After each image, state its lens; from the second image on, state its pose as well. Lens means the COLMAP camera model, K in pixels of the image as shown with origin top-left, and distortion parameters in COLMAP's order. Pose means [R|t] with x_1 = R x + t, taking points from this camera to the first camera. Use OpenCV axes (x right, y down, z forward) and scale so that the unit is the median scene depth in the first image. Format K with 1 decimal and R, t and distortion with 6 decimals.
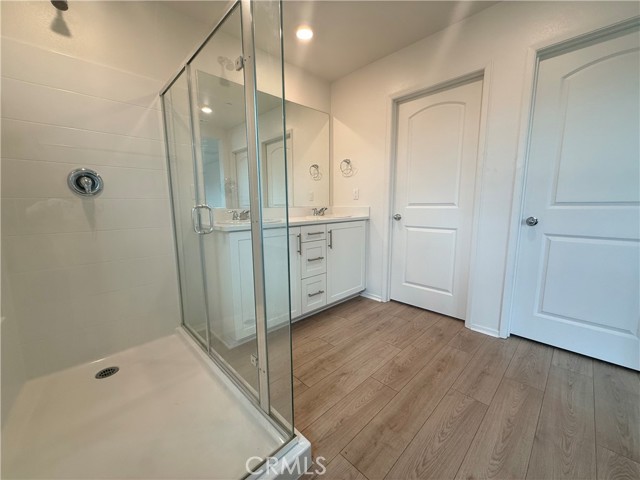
lens RADIAL K [[254.9, 0, 320.1], [0, 254.9, 241.2], [0, 0, 1]] dist [-0.000148, 0.000426]
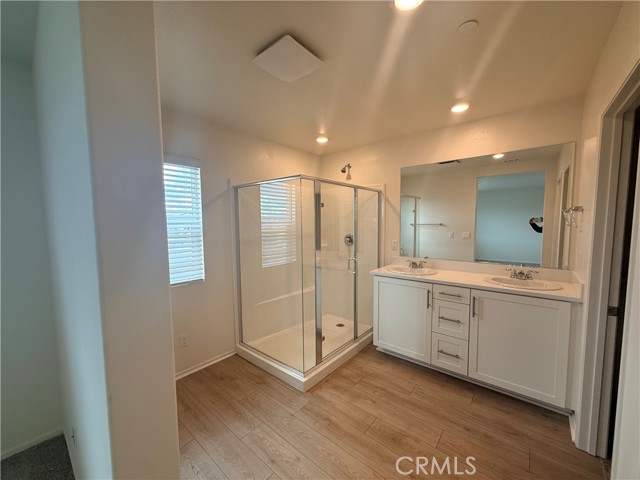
lens RADIAL K [[254.9, 0, 319.5], [0, 254.9, 240.7], [0, 0, 1]] dist [-0.000148, 0.000426]
pose [[0.098476, 0.079334, -0.991972, 0.950400], [-0.133804, 0.988821, 0.065798, -0.247576], [0.986103, 0.126251, 0.107990, 0.361216]]
